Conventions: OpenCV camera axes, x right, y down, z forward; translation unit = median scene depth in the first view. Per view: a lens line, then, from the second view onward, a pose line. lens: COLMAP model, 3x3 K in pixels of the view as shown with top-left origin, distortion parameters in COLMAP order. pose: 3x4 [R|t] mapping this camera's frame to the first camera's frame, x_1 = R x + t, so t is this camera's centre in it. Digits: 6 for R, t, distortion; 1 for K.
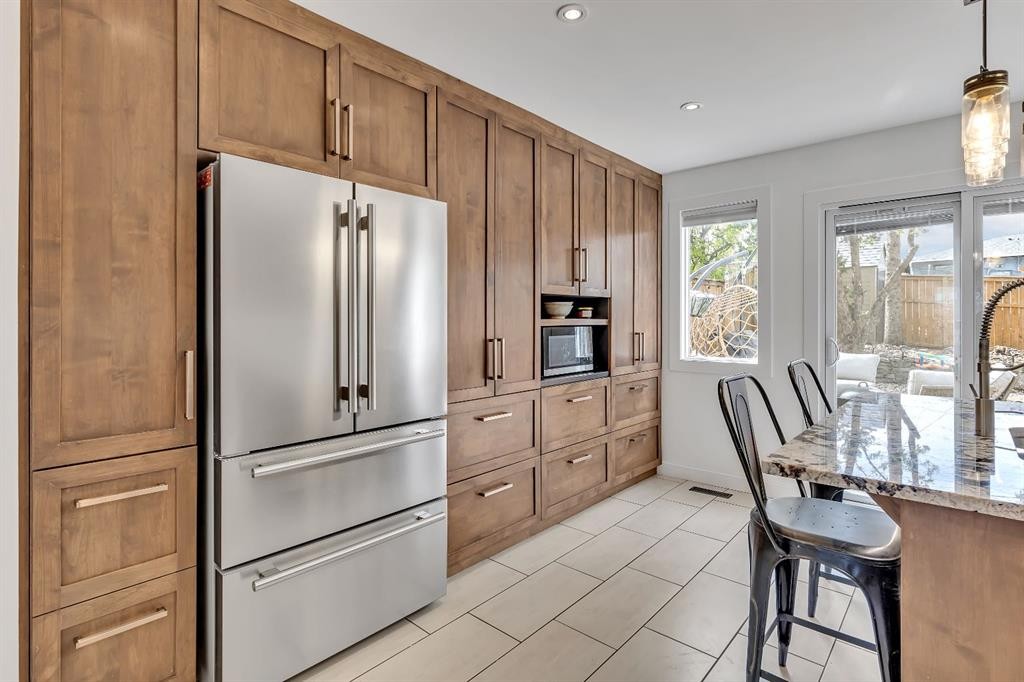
lens RADIAL K [[505.6, 0, 516.7], [0, 505.6, 319.8], [0, 0, 1]] dist [0.000767, 0.000526]
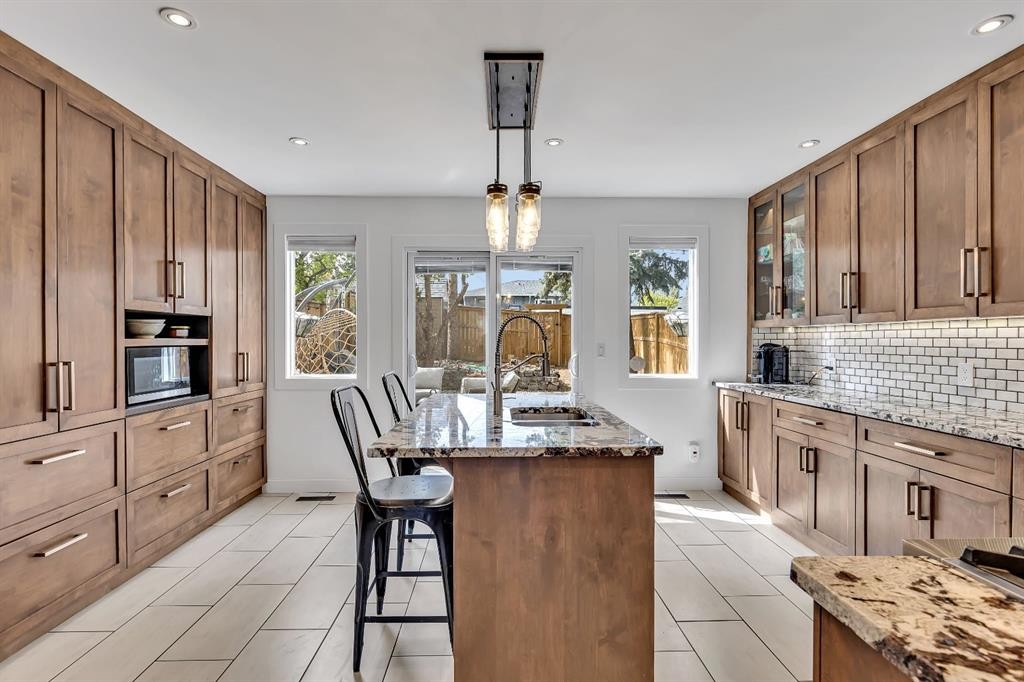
lens RADIAL K [[505.6, 0, 509.4], [0, 505.6, 346.3], [0, 0, 1]] dist [0.000767, 0.000526]
pose [[0.732014, -0.006462, 0.681259, -0.061373], [-0.001559, 0.999937, 0.011160, 0.001046], [-0.681288, -0.009232, 0.731957, -0.091241]]
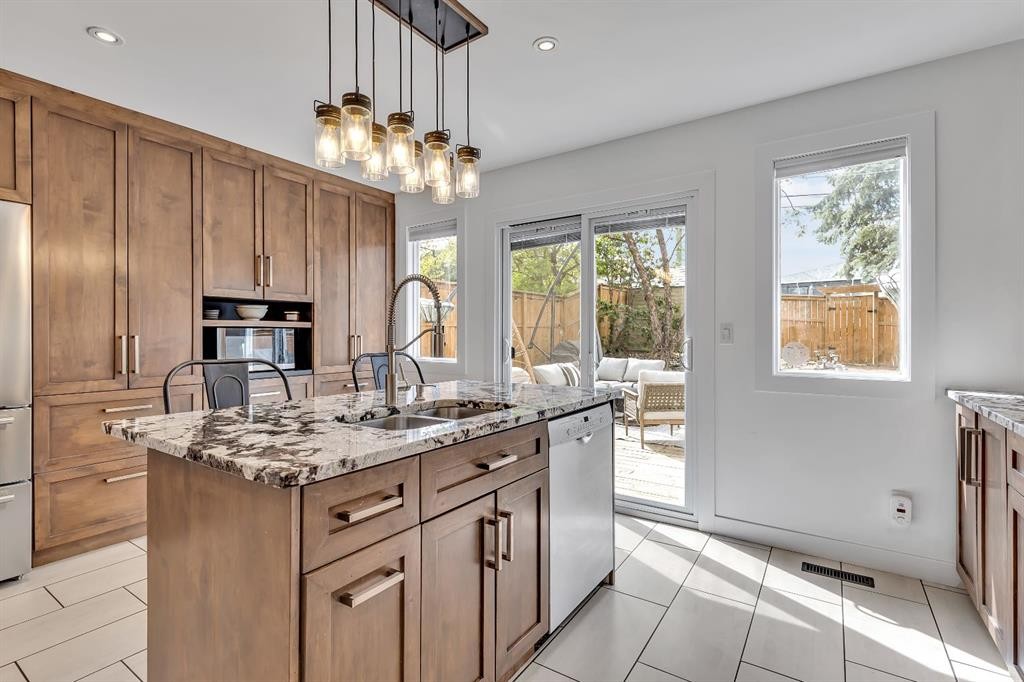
lens RADIAL K [[482.1, 0, 537.6], [0, 482.1, 337.9], [0, 0, 1]] dist [0.006207, 0.001002]
pose [[0.993006, 0.000453, 0.118064, 0.641078], [-0.000498, 1.000000, 0.000350, 0.037669], [-0.118064, -0.000406, 0.993006, -0.117246]]
